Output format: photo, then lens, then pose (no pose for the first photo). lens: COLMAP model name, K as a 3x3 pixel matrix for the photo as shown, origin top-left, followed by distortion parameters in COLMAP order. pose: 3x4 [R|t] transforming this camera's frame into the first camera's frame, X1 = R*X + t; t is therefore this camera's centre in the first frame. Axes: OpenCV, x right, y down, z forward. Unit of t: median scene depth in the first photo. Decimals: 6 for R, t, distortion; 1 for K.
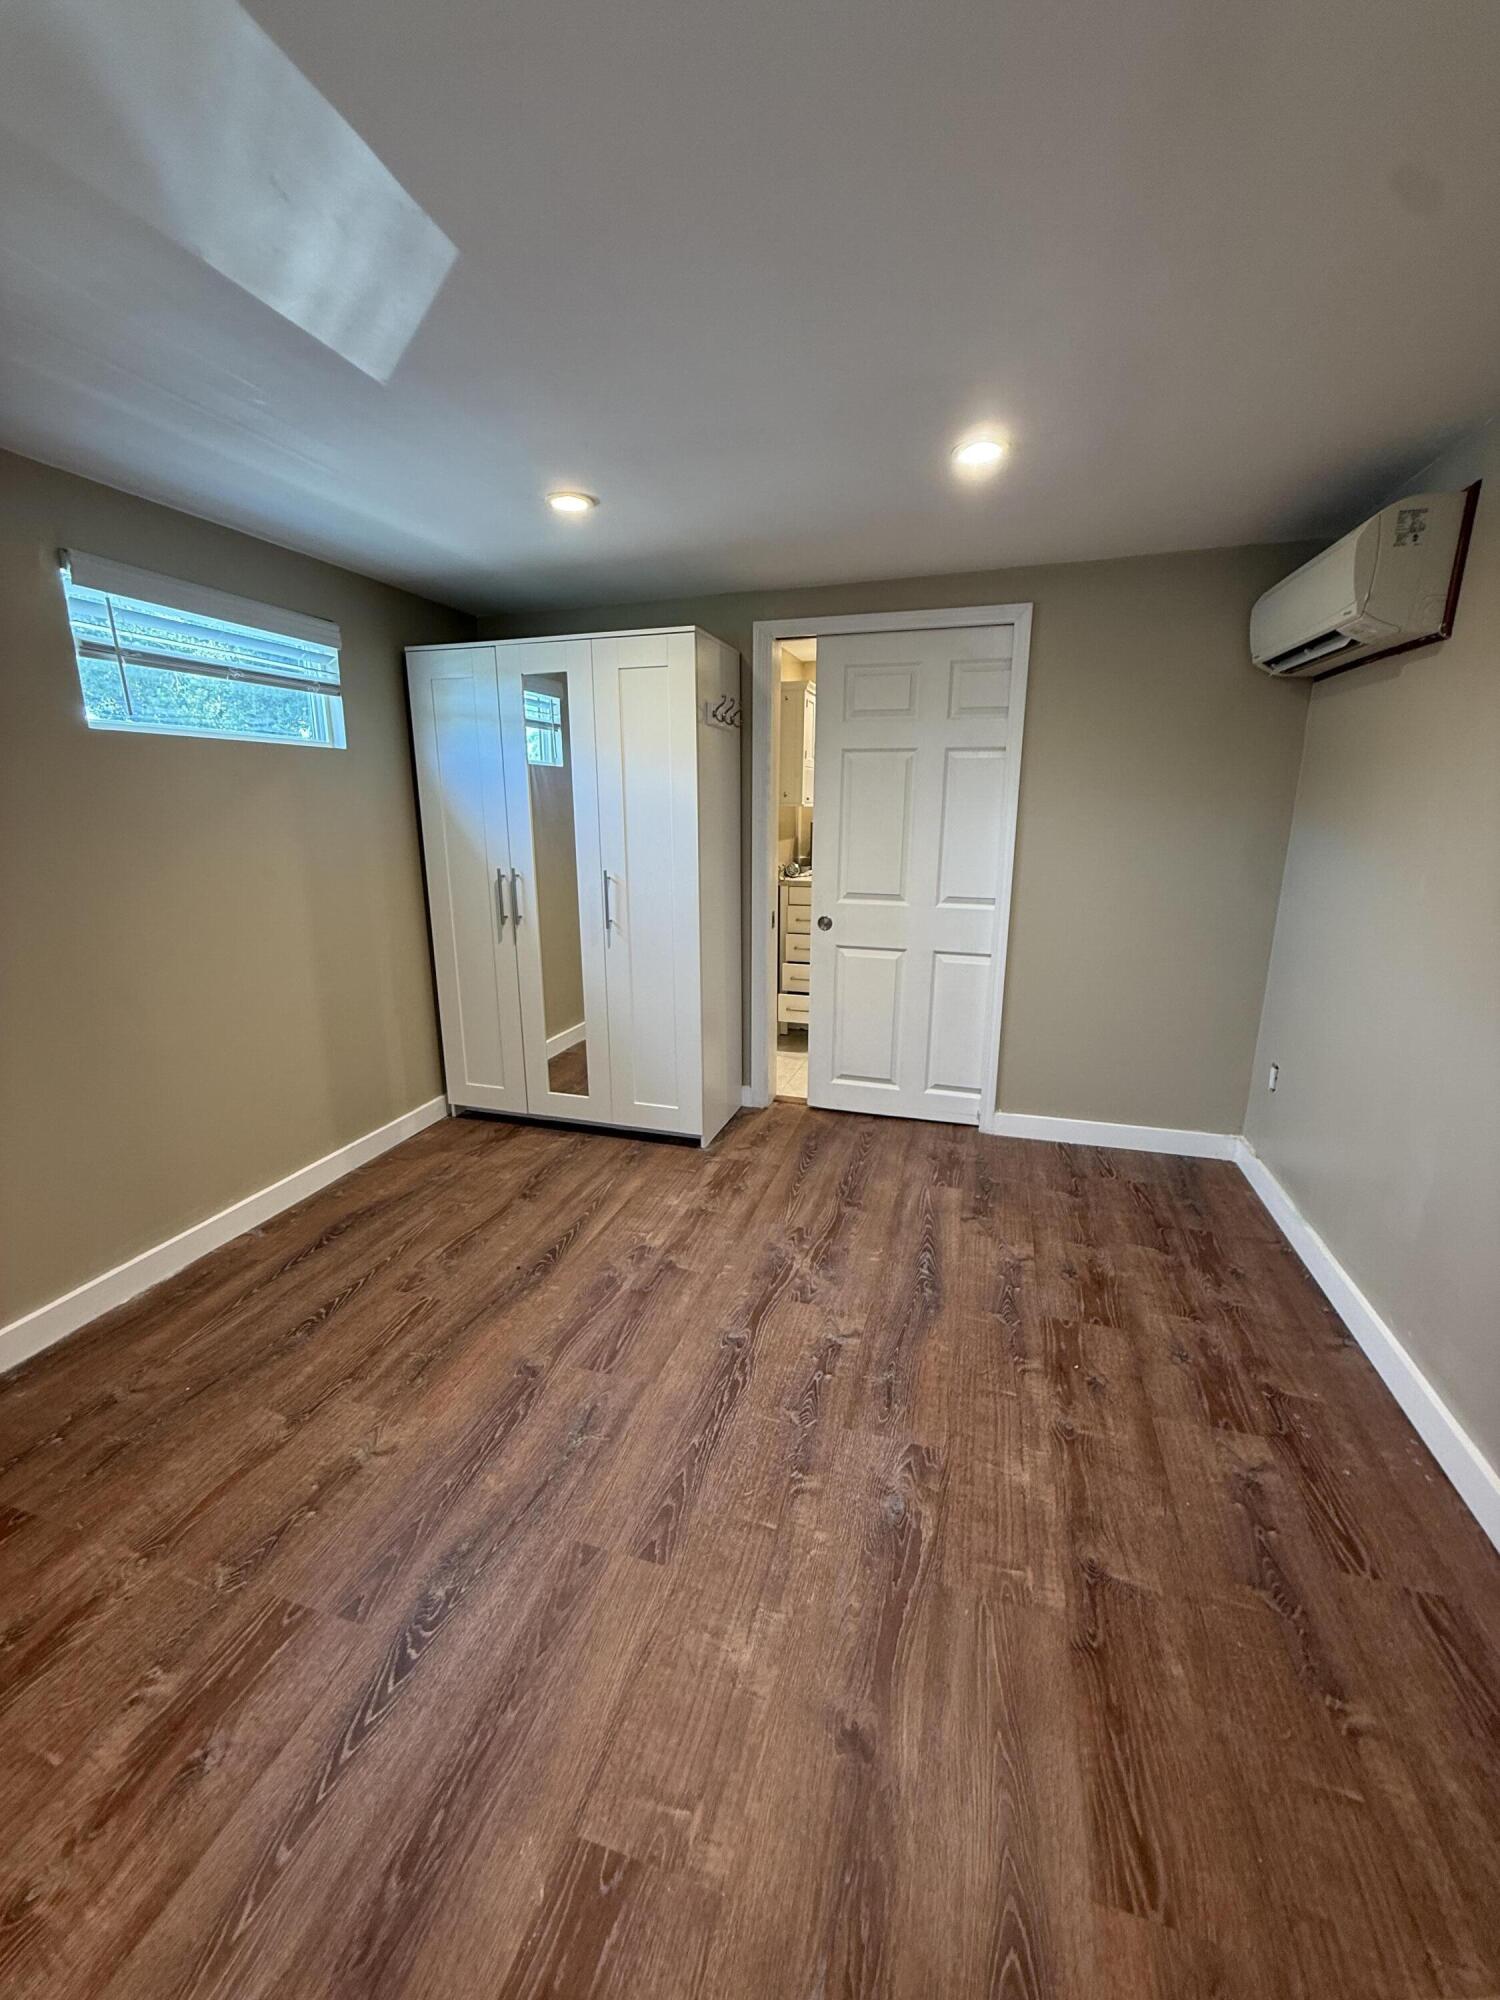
lens RADIAL K [[800.9, 0, 746.3], [0, 800.9, 997.3], [0, 0, 1]] dist [0.002455, -0.000145]
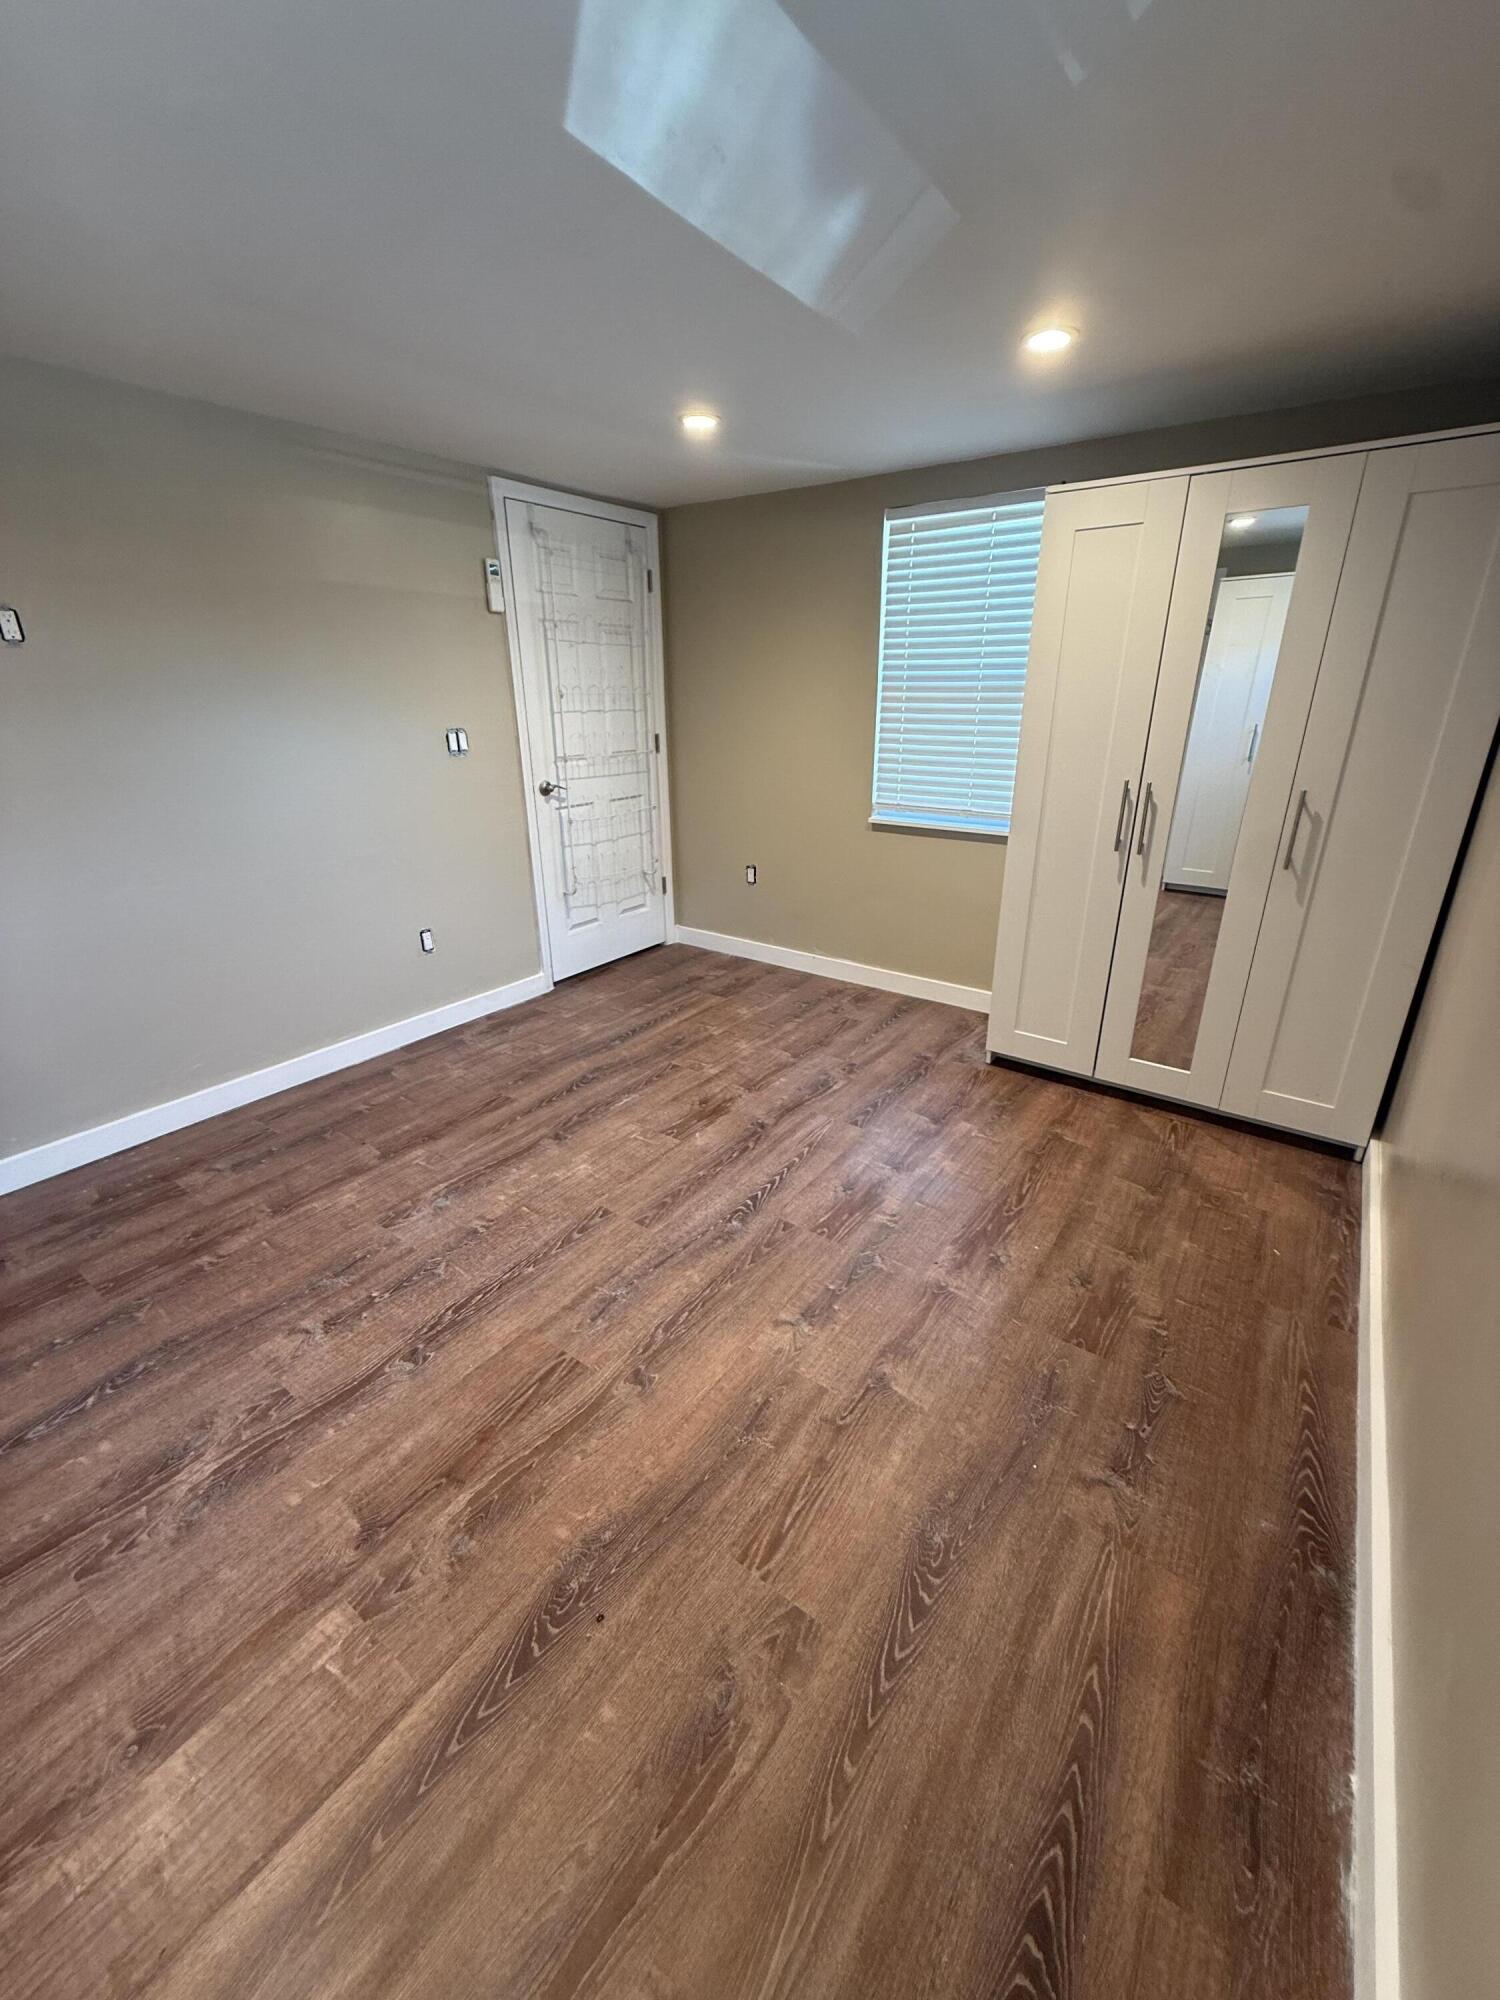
lens RADIAL K [[800.9, 0, 747.8], [0, 800.9, 998.0], [0, 0, 1]] dist [0.002455, -0.000145]
pose [[-0.944412, -0.110539, 0.309624, -0.656646], [0.086790, 0.824547, 0.559097, -0.383576], [-0.317101, 0.554890, -0.769119, 1.522947]]
